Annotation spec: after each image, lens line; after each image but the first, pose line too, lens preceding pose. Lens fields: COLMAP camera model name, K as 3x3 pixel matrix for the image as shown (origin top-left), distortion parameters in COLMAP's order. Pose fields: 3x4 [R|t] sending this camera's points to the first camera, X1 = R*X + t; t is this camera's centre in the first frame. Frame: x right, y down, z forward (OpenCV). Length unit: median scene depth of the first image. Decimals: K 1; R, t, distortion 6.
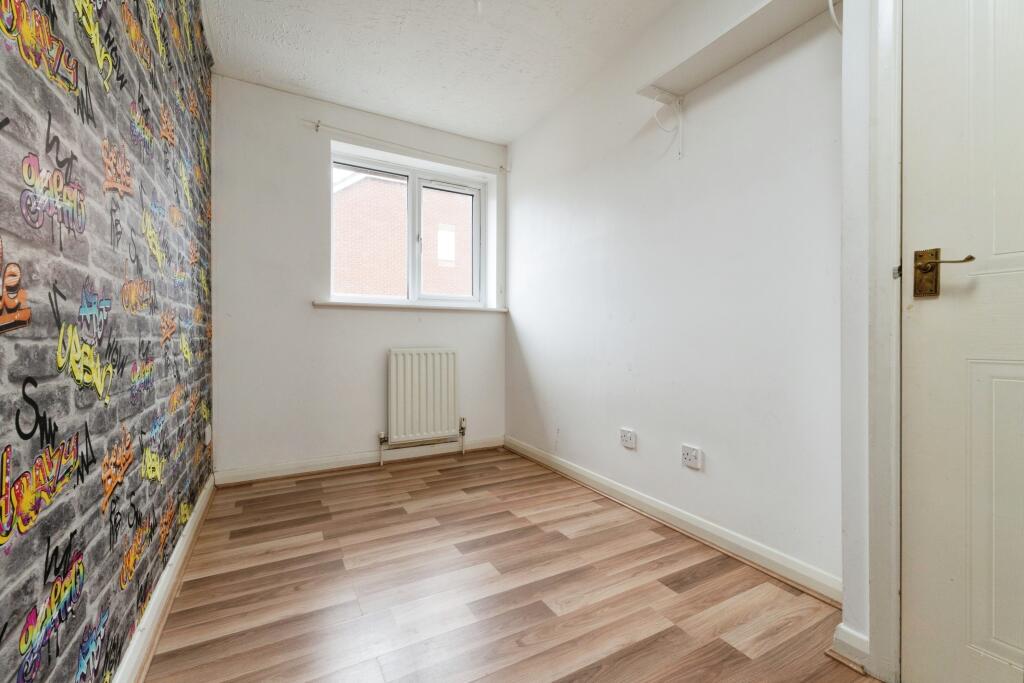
lens RADIAL K [[427.6, 0, 520.6], [0, 427.6, 345.3], [0, 0, 1]] dist [0.000840, 0.000432]
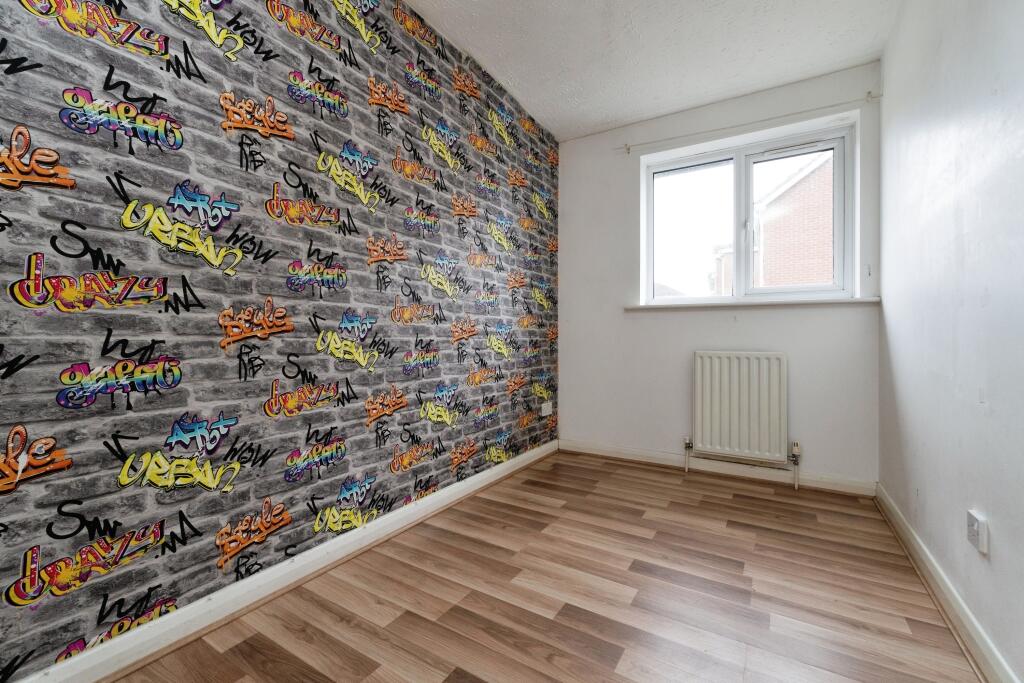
lens RADIAL K [[427.6, 0, 514.4], [0, 427.6, 343.3], [0, 0, 1]] dist [0.000840, 0.000432]
pose [[0.487446, 0.011363, -0.873079, 0.360155], [-0.019650, 0.999805, 0.002041, -0.002773], [0.872932, 0.016161, 0.487574, 0.207586]]
